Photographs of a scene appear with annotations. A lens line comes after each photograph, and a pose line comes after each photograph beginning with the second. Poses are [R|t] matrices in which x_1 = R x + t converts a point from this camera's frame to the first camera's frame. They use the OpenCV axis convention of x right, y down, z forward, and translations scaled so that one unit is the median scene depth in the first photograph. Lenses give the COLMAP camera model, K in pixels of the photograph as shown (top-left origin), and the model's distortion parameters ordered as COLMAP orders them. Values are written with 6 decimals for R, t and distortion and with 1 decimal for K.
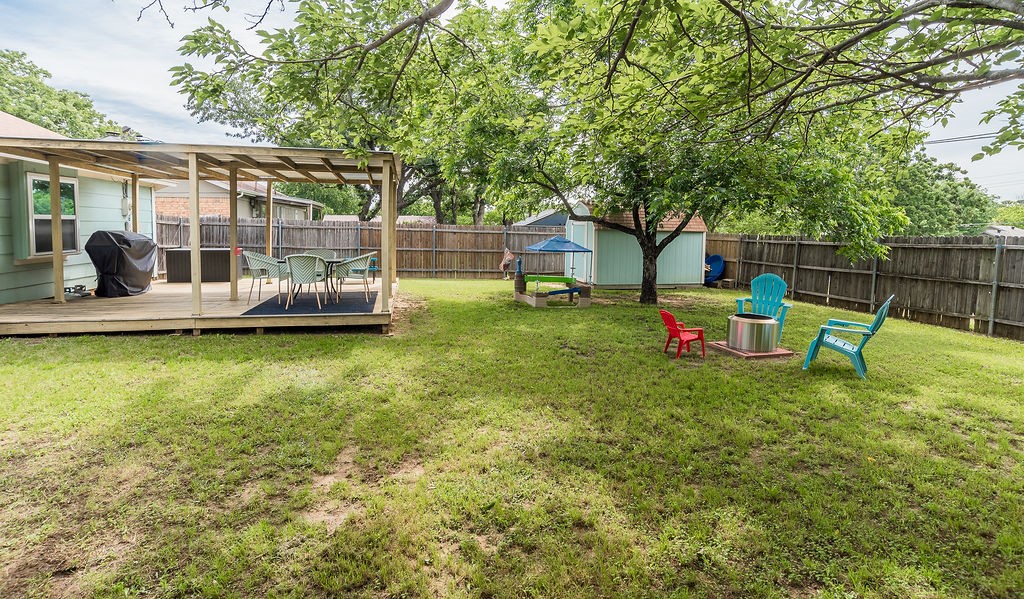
lens RADIAL K [[503.3, 0, 512.0], [0, 503.3, 264.6], [0, 0, 1]] dist [-0.003927, -0.000277]
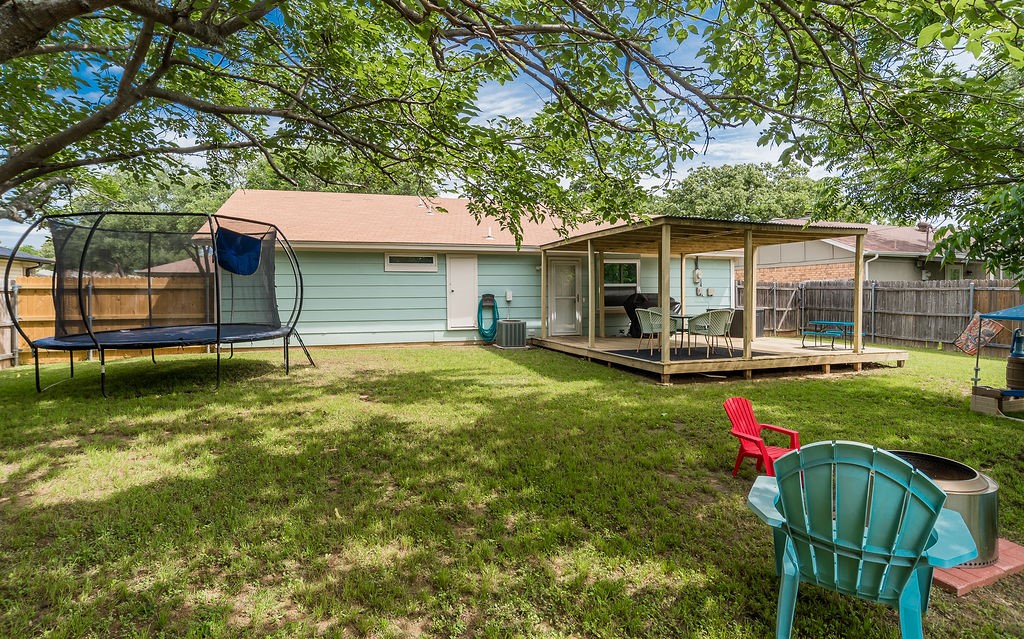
lens RADIAL K [[528.7, 0, 511.6], [0, 528.7, 296.9], [0, 0, 1]] dist [-0.067776, 0.000232]
pose [[0.093903, -0.015182, -0.995466, 0.689260], [-0.065650, 0.997613, -0.021407, 0.000767], [0.993414, 0.067363, 0.092683, 0.486965]]
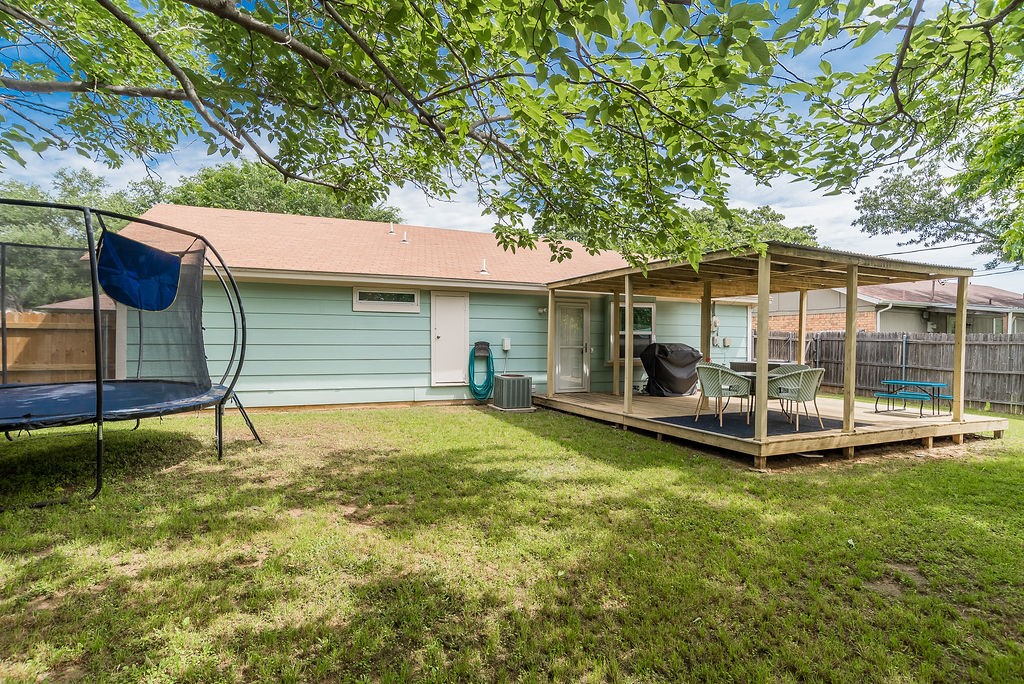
lens RADIAL K [[528.2, 0, 515.7], [0, 528.2, 342.8], [0, 0, 1]] dist [-0.086585, 0.051488]
pose [[0.204908, -0.010760, -0.978722, 0.388385], [-0.076784, 0.996681, -0.027033, -0.005572], [0.975765, 0.080689, 0.203402, 0.389504]]
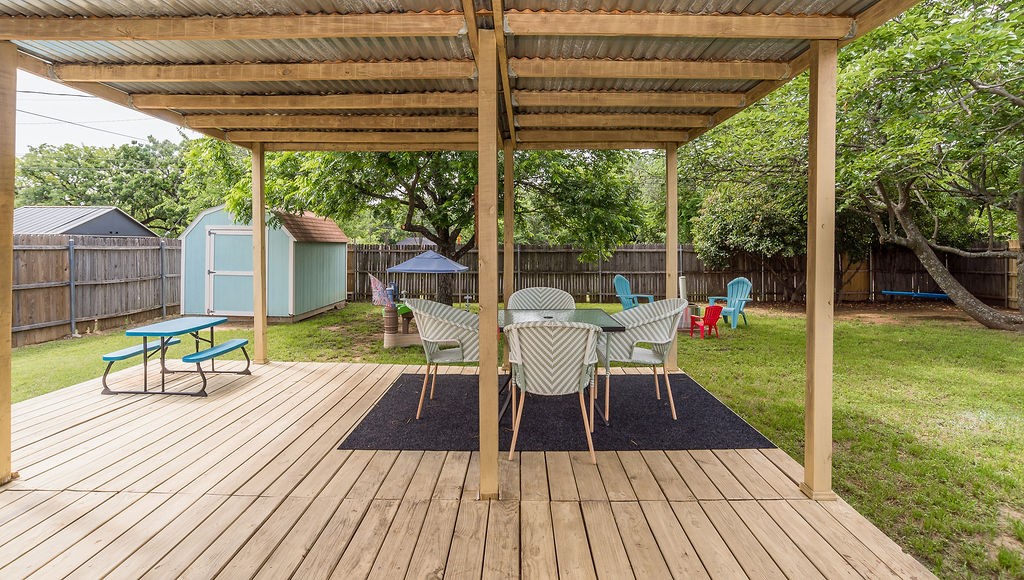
lens RADIAL K [[517.8, 0, 512.0], [0, 517.8, 290.0], [0, 0, 1]] dist [-0.000288, -0.000038]
pose [[0.256669, -0.096752, 0.961644, -0.786331], [0.067023, 0.994363, 0.082155, -0.064942], [-0.964173, 0.043366, 0.261707, 0.836533]]
